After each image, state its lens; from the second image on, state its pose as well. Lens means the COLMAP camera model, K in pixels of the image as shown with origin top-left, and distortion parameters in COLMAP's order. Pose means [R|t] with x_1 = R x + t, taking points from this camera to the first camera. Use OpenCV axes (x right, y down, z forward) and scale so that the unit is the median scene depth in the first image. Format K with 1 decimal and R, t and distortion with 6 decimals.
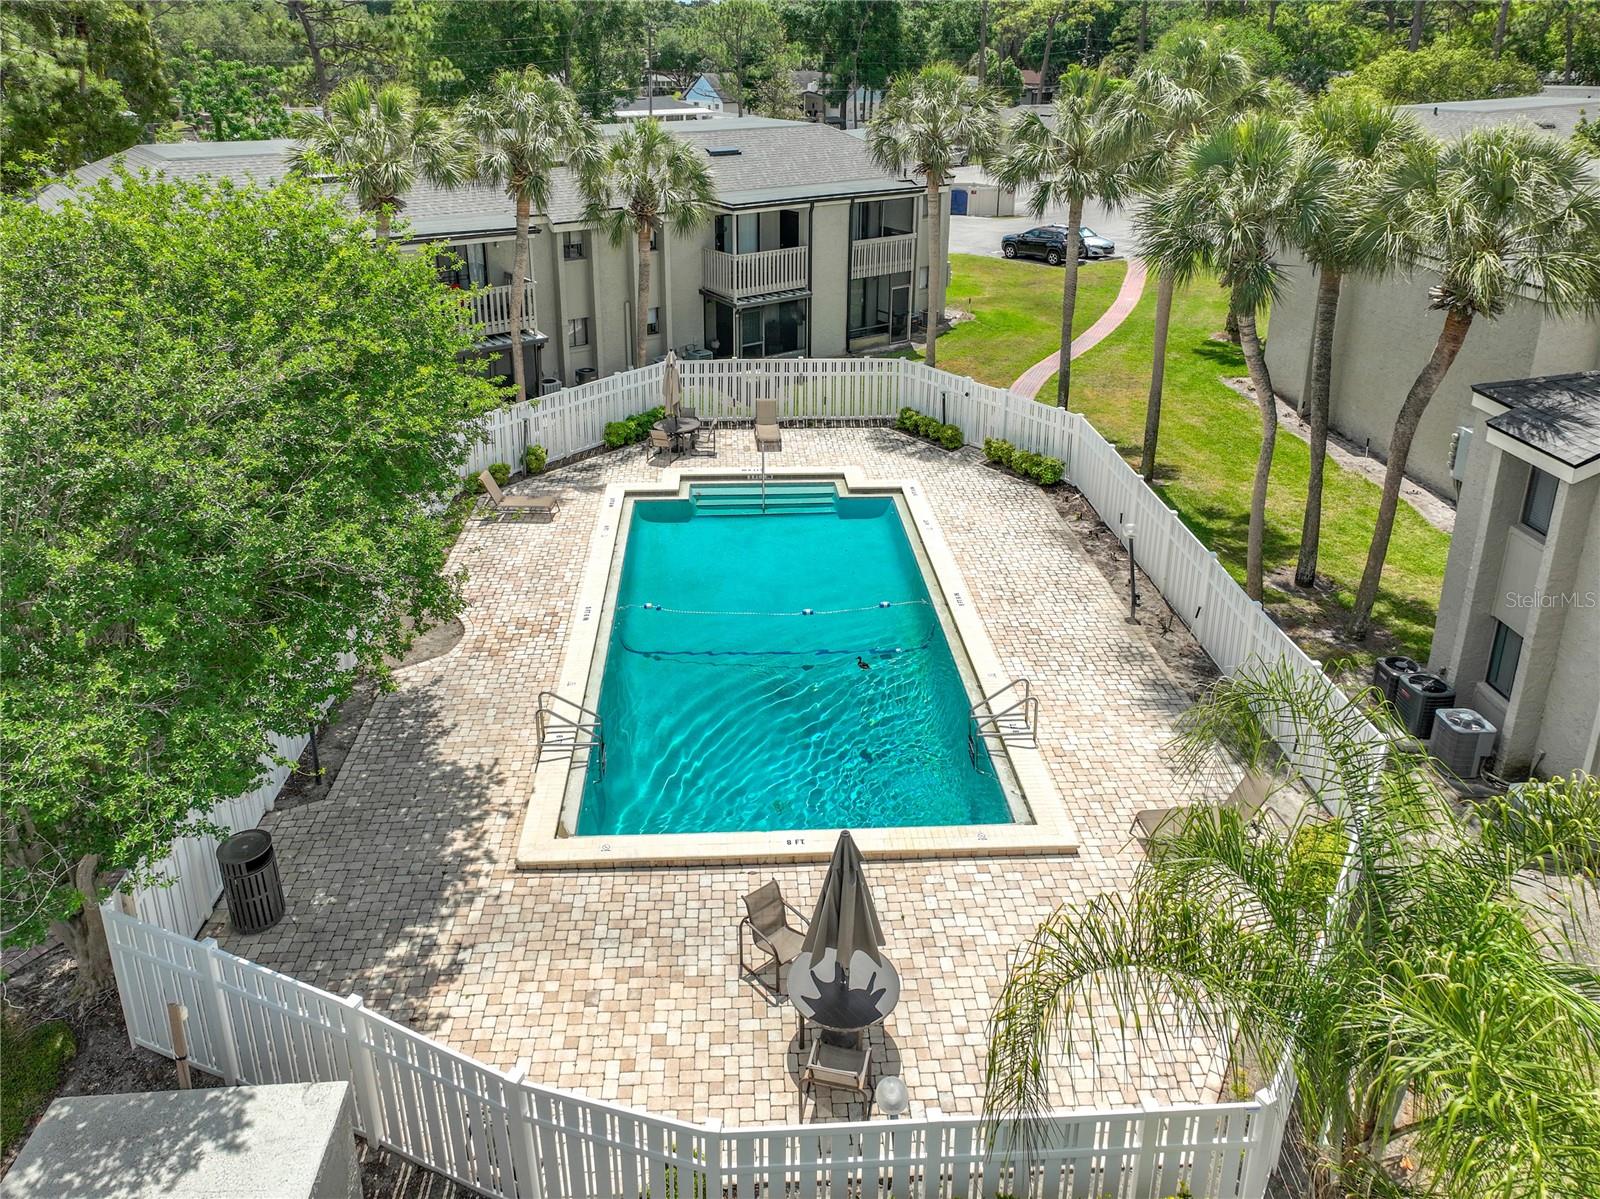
lens RADIAL K [[1147.4, 0, 795.2], [0, 1147.4, 425.5], [0, 0, 1]] dist [0.002352, -0.000625]
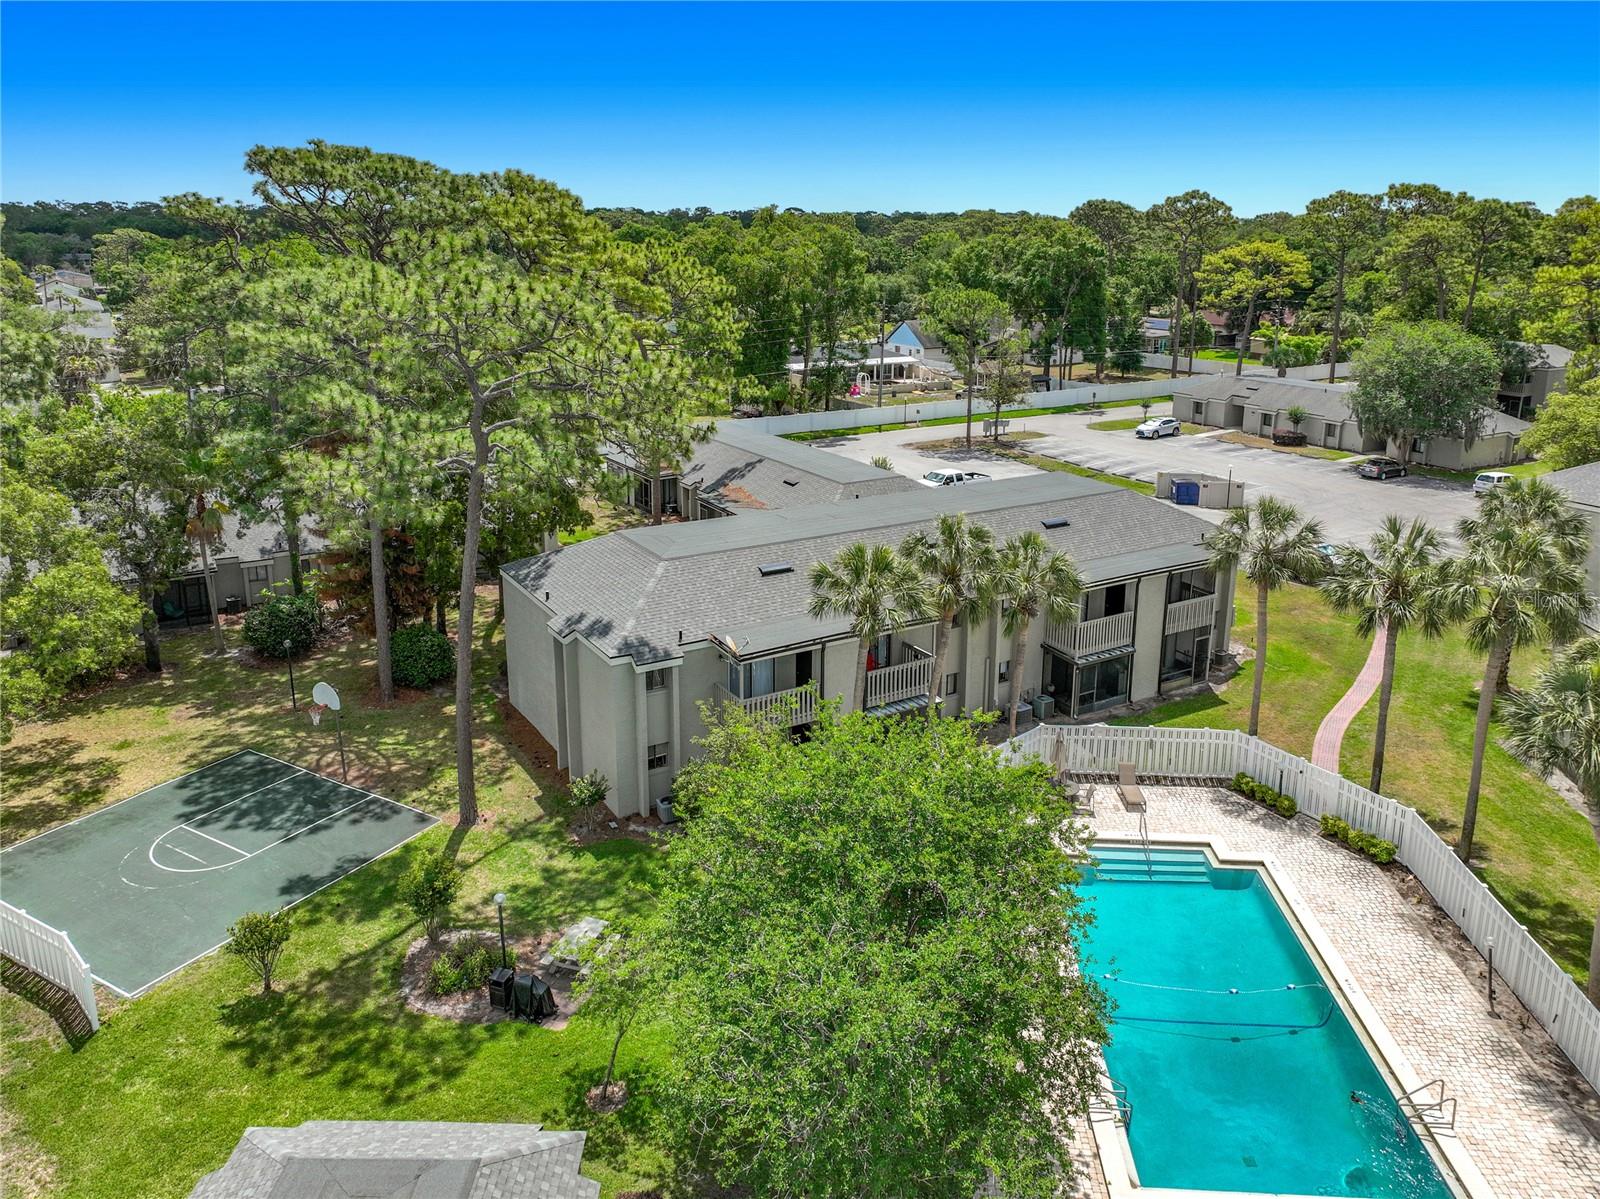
lens RADIAL K [[1158.7, 0, 807.2], [0, 1158.7, 479.2], [0, 0, 1]] dist [-0.014564, 0.008007]
pose [[0.994218, 0.026868, -0.103967, -0.384334], [-0.038025, 0.993546, -0.106863, -0.281907], [0.100425, 0.110199, 0.988823, -0.452678]]
